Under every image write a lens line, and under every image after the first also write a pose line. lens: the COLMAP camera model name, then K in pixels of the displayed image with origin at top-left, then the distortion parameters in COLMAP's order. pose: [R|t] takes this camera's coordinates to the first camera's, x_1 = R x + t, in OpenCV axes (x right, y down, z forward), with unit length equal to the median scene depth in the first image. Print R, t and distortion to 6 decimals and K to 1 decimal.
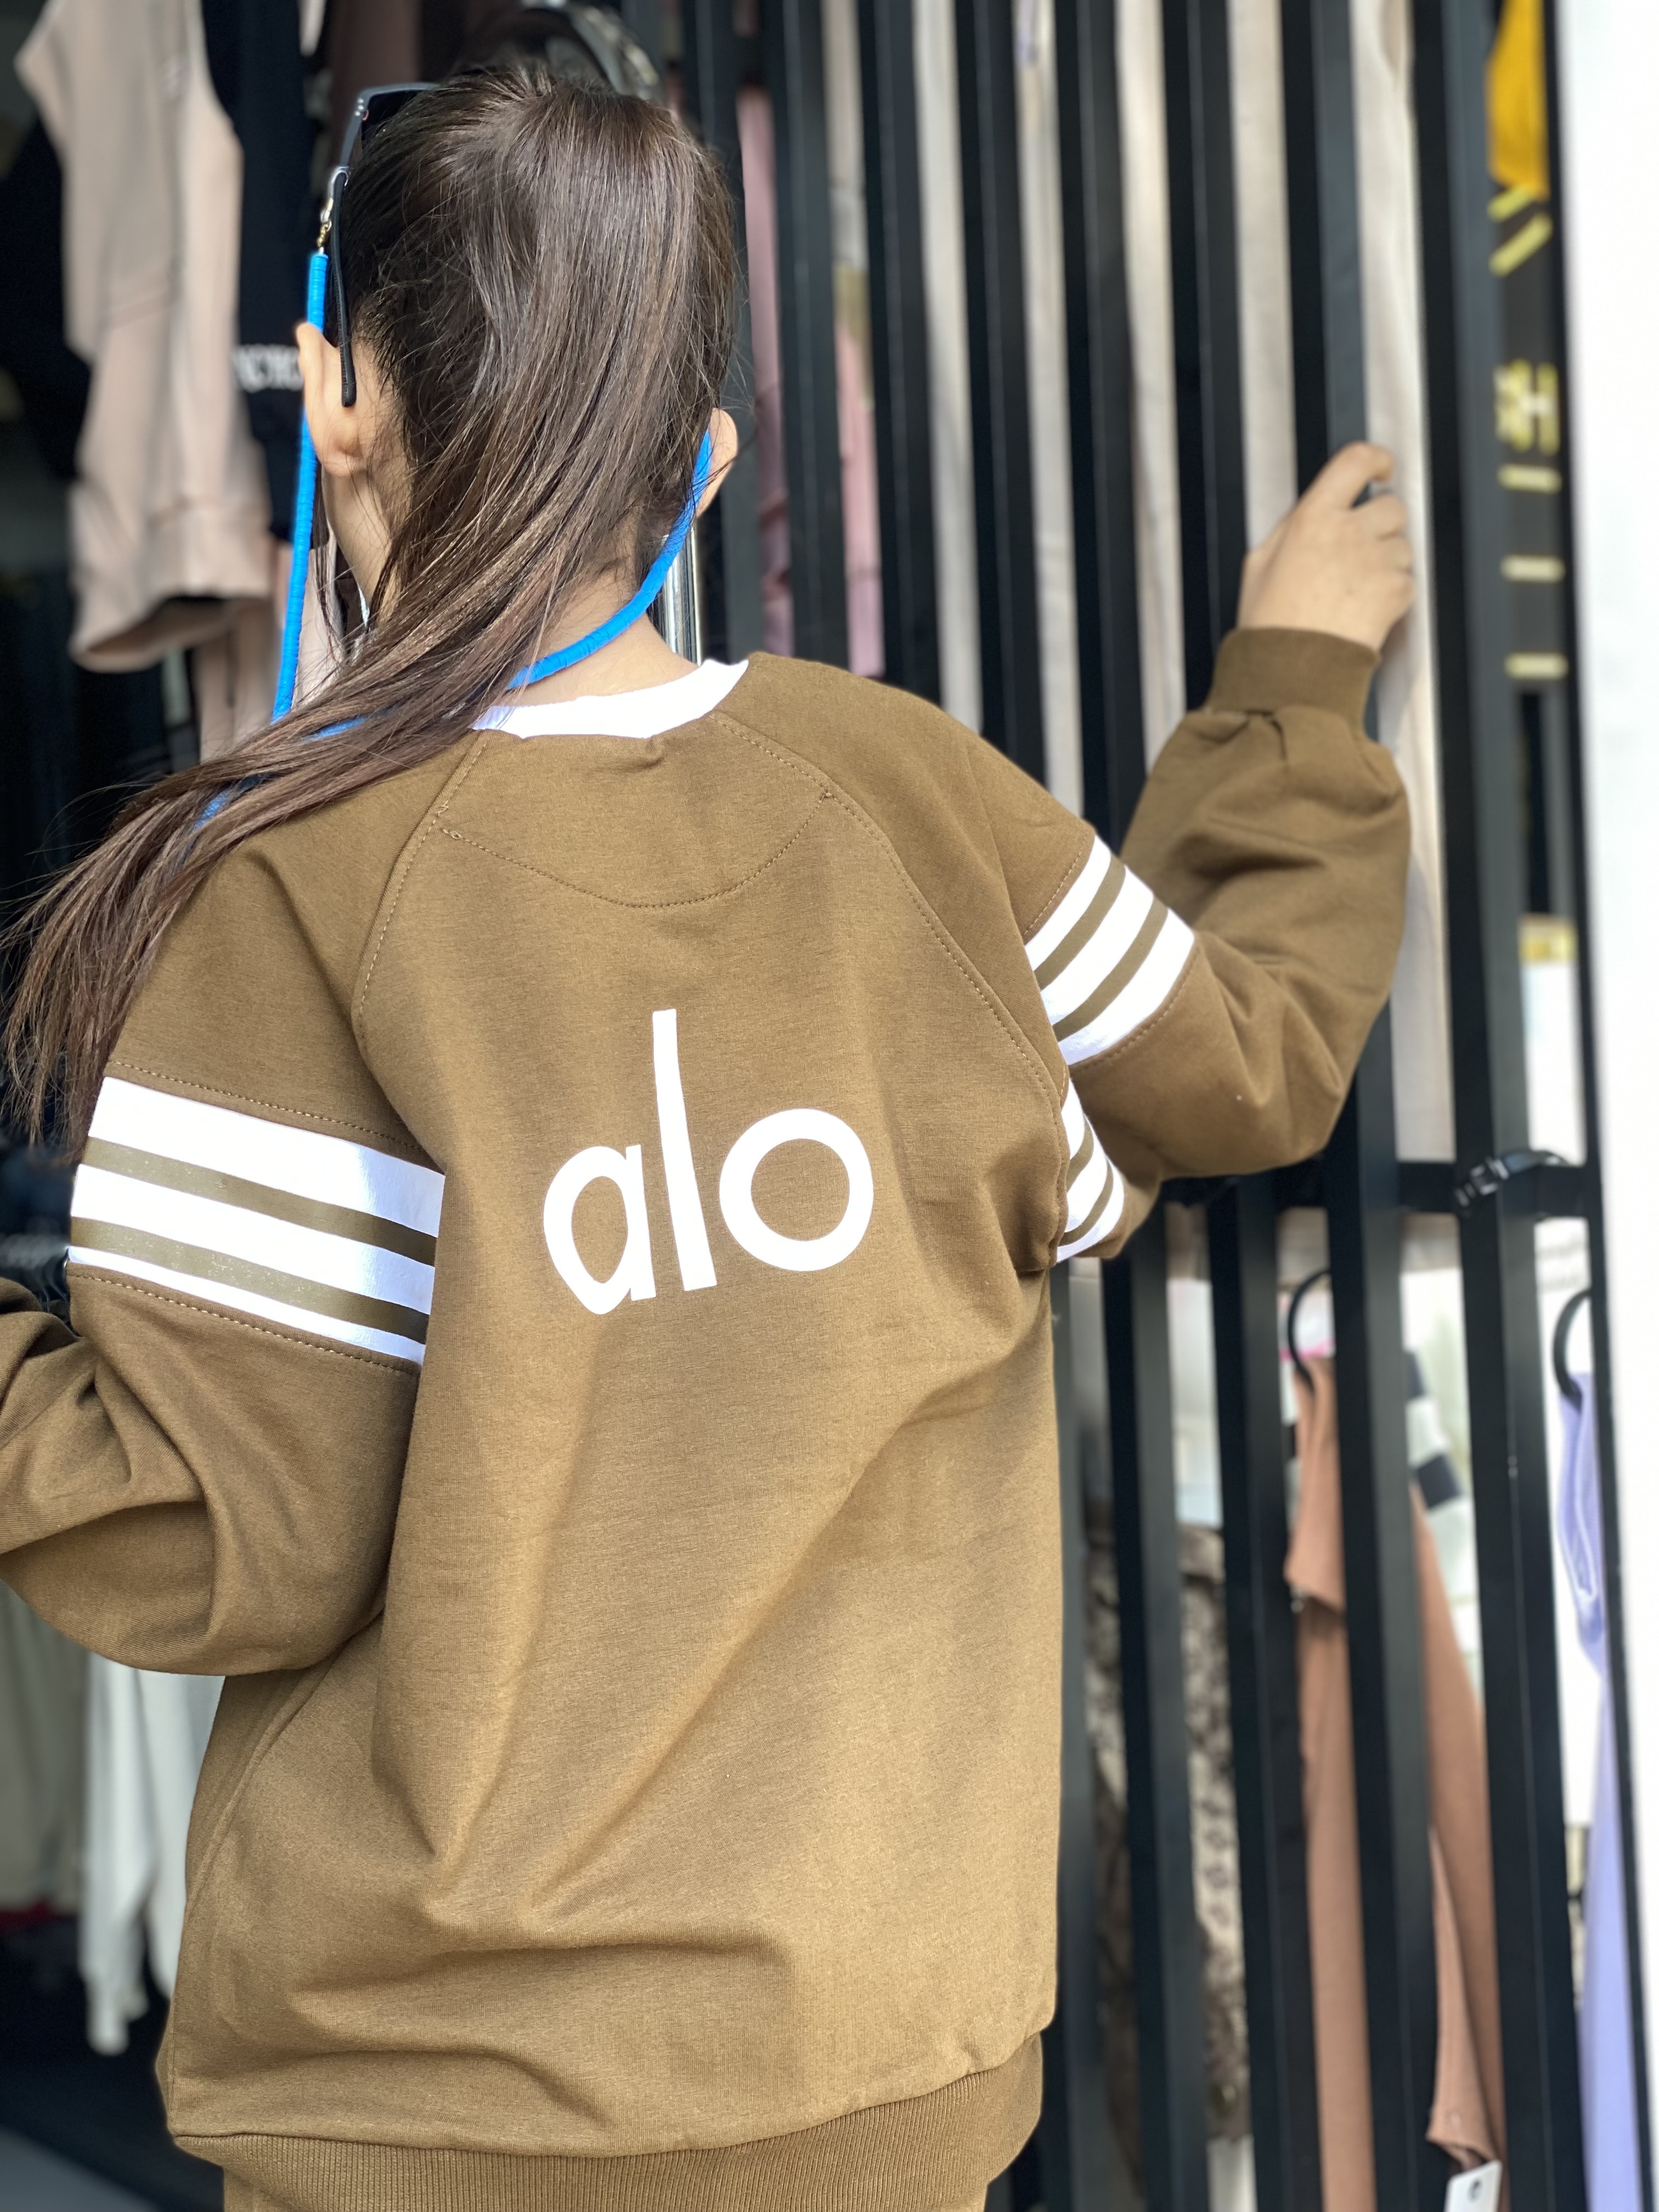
lens RADIAL K [[3345.4, 0, 829.5], [0, 3345.4, 1106.0], [0, 0, 1]] dist [0.058293, -0.083081]
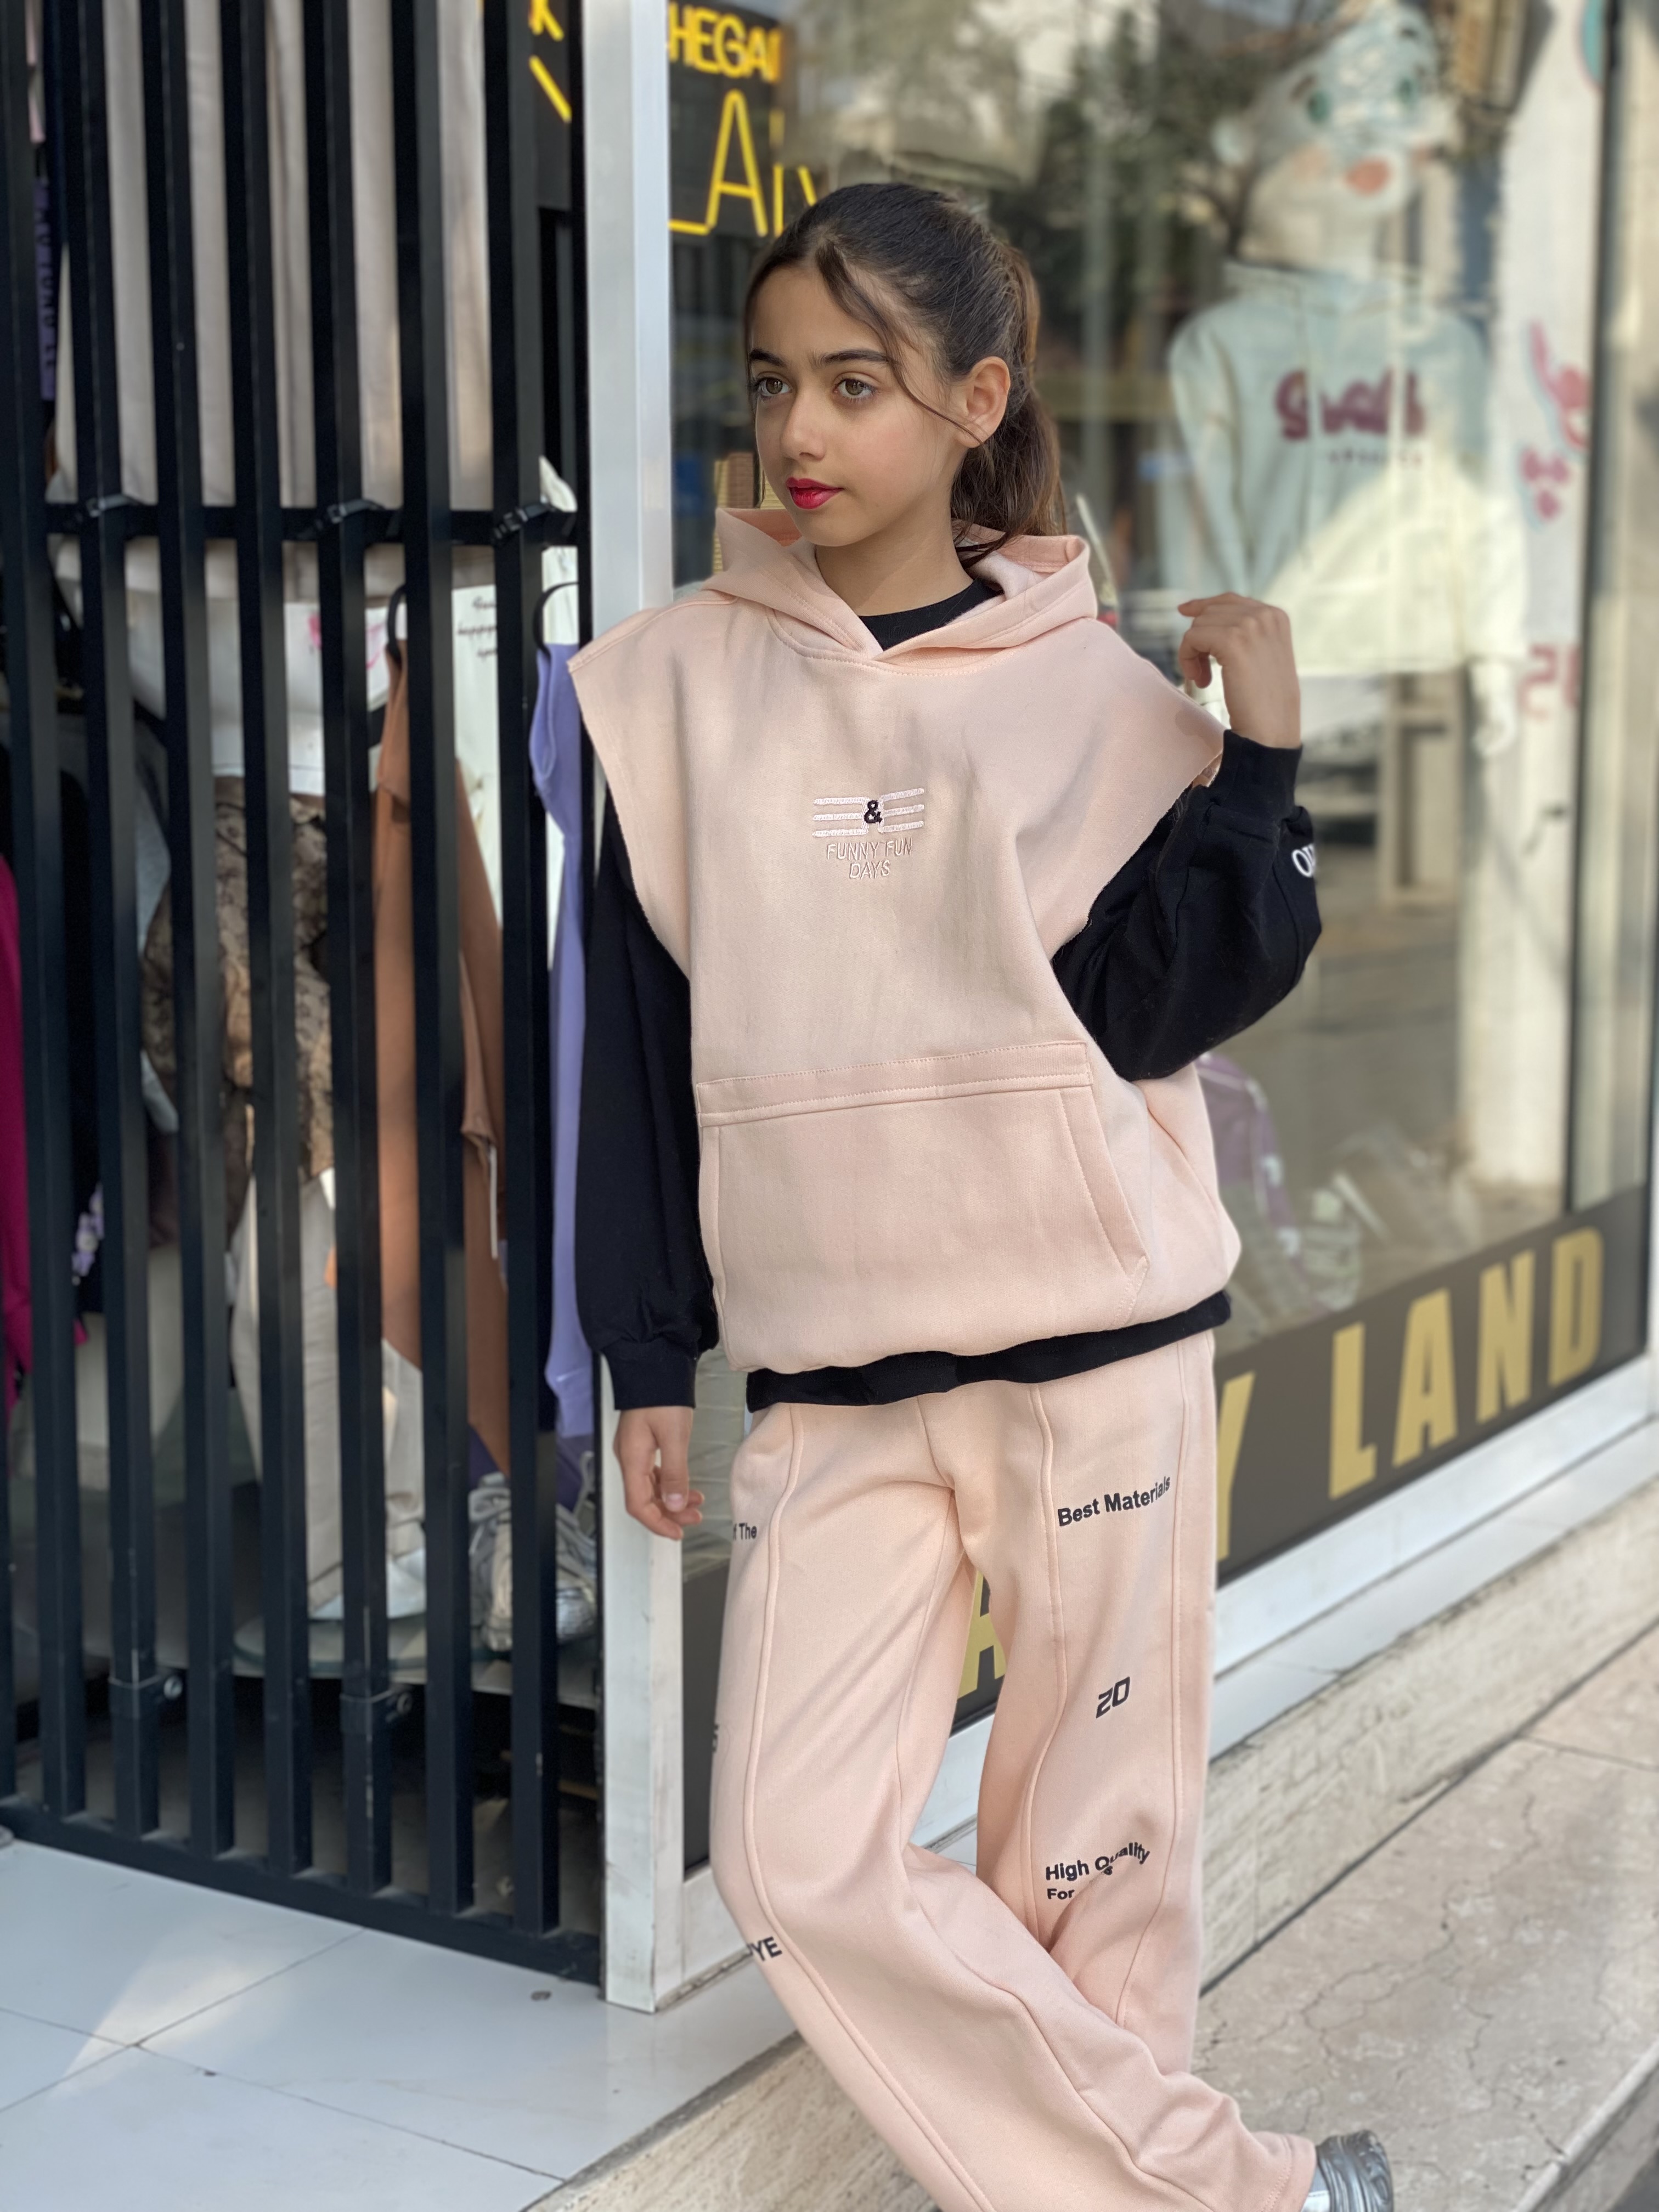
lens RADIAL K [[3298.1, 0, 829.5], [0, 3298.1, 1106.0], [0, 0, 1]] dist [0.049283, 0.046315]
pose [[0.933535, -0.009130, 0.358369, -0.204247], [-0.037732, 0.991620, 0.123553, 0.089931], [-0.356494, -0.128863, 0.925368, -0.469492]]
